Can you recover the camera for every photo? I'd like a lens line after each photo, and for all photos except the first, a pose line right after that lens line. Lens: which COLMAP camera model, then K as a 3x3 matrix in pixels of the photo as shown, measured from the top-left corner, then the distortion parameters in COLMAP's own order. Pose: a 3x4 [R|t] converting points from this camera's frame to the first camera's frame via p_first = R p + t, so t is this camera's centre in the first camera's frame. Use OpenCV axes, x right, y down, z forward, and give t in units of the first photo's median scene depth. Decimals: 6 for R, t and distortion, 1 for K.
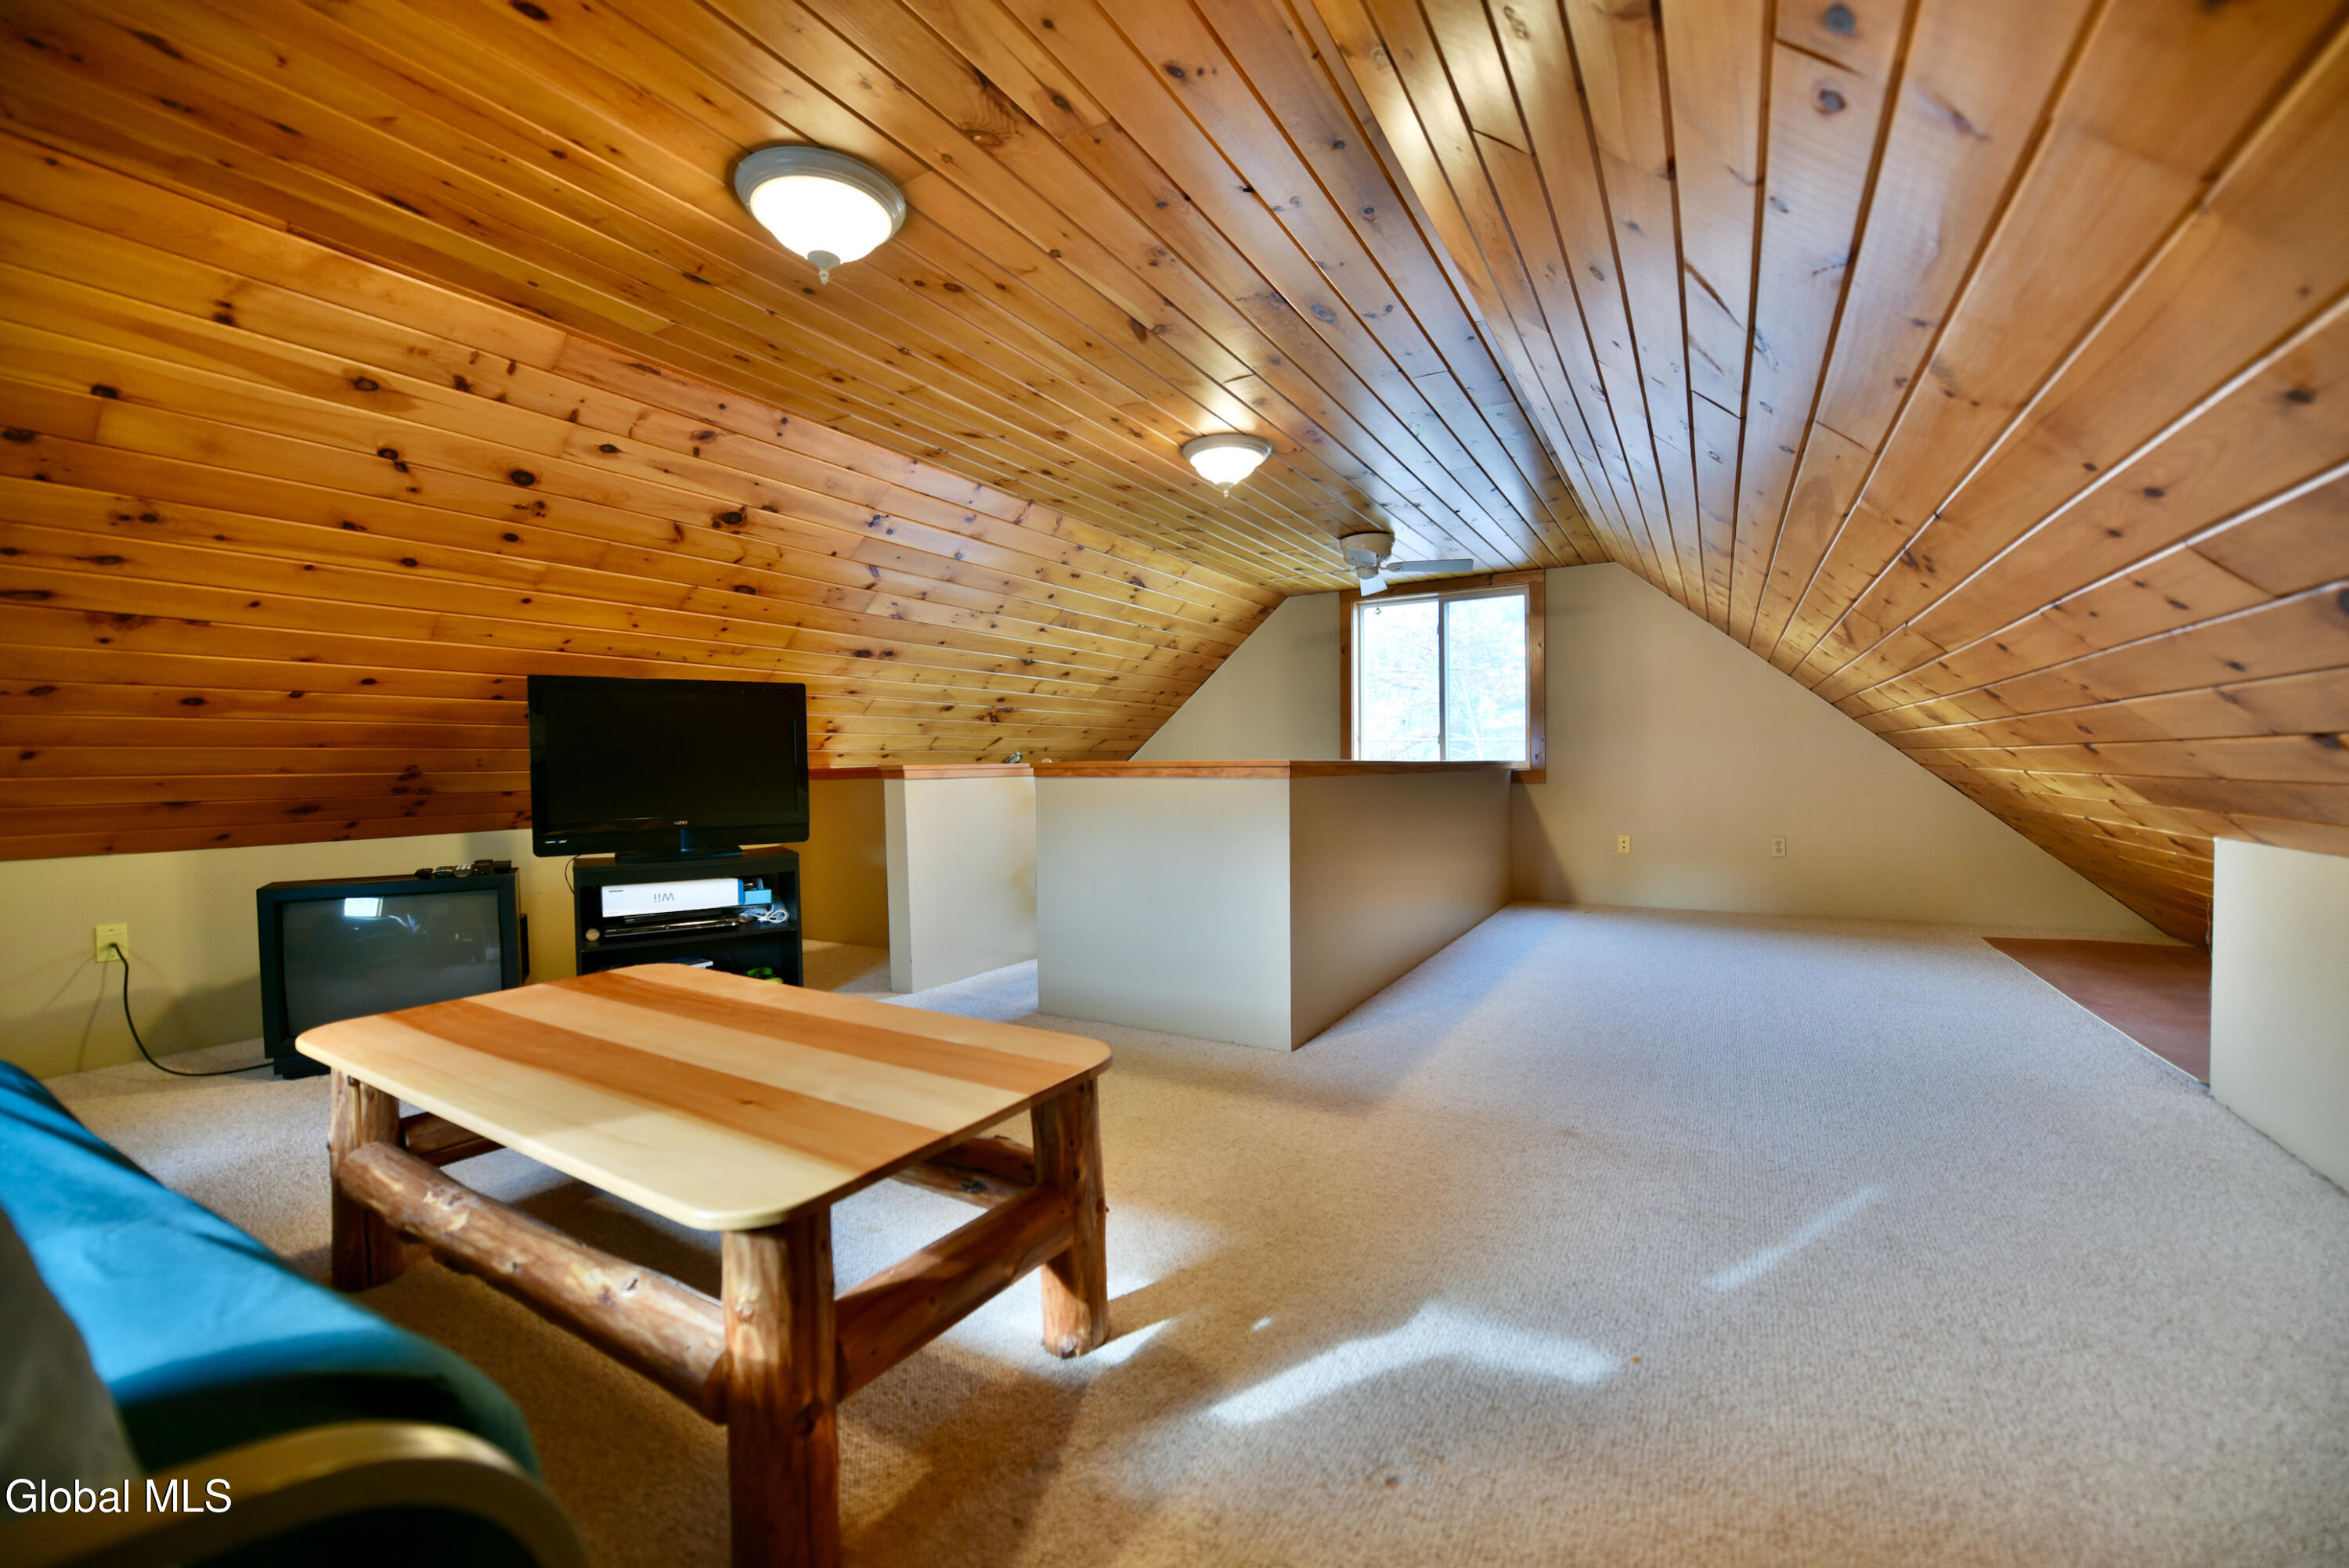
lens RADIAL K [[931.6, 0, 1180.8], [0, 931.6, 782.1], [0, 0, 1]] dist [-0.009582, -0.003058]
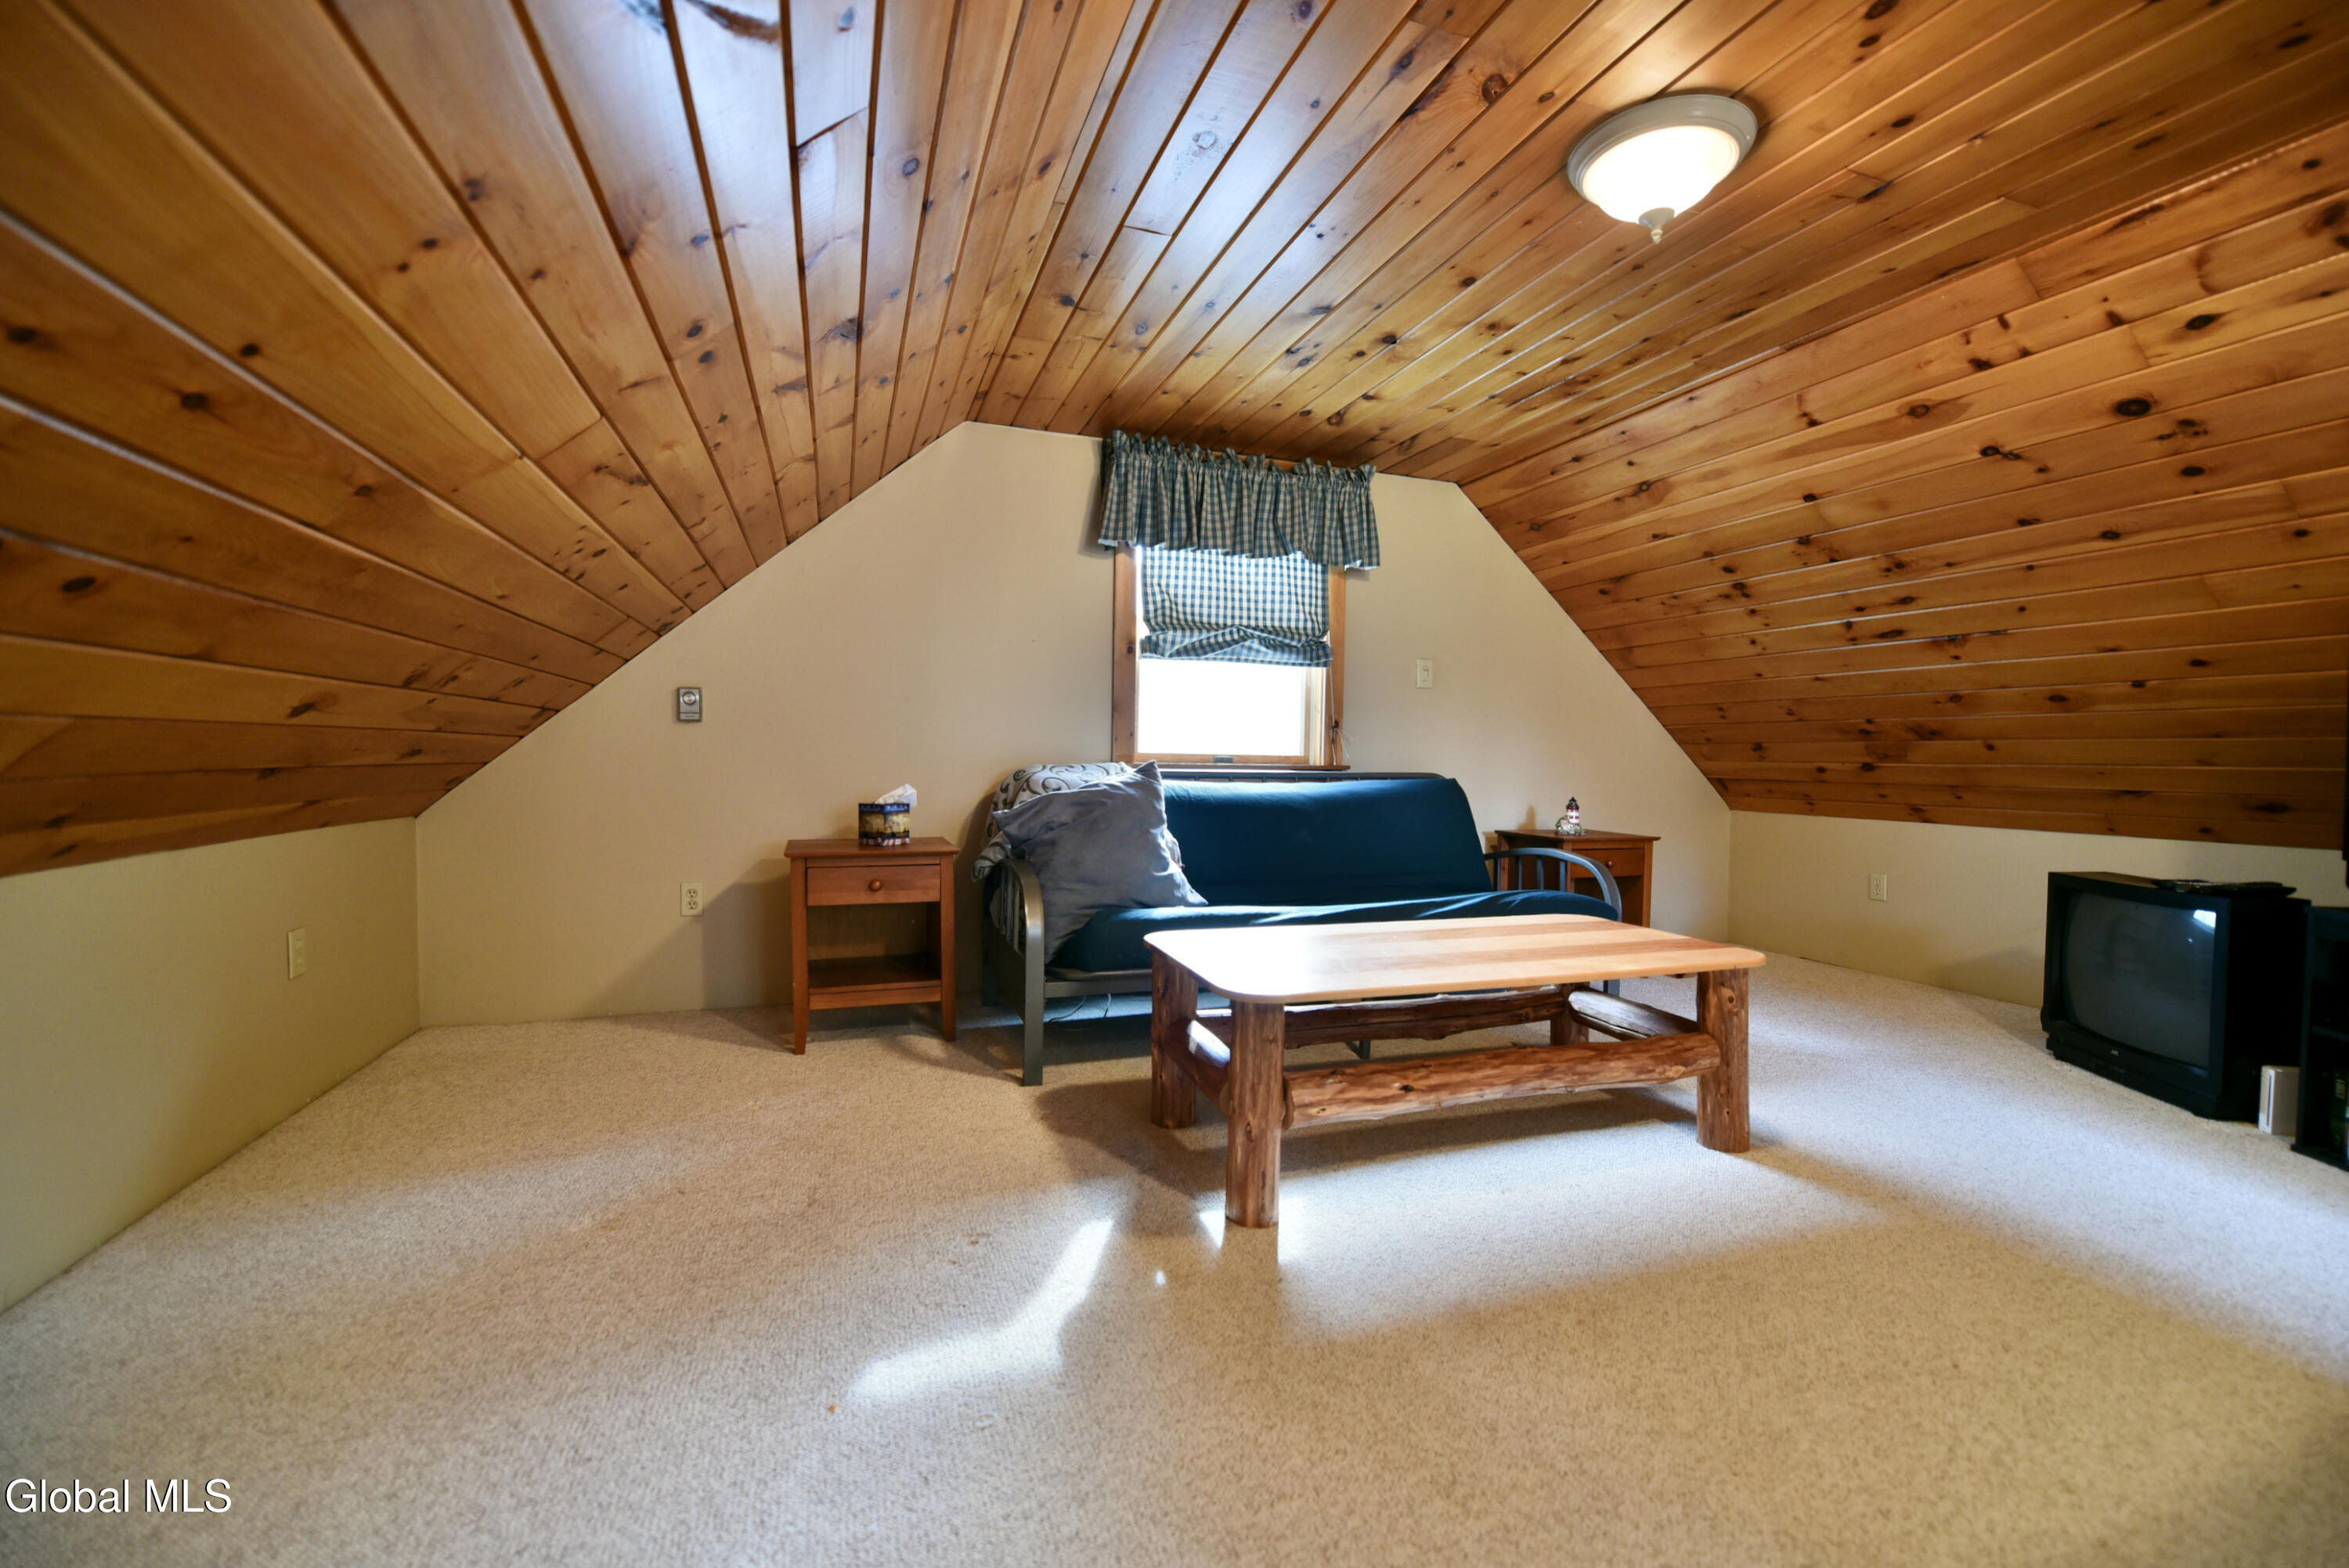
lens RADIAL K [[973.0, 0, 1178.7], [0, 973.0, 785.7], [0, 0, 1]] dist [-0.019213, -0.001336]
pose [[-0.646030, 0.027775, -0.762806, 0.528638], [-0.018906, 0.998449, 0.052367, -0.024139], [0.763078, 0.048252, -0.644503, 0.993308]]
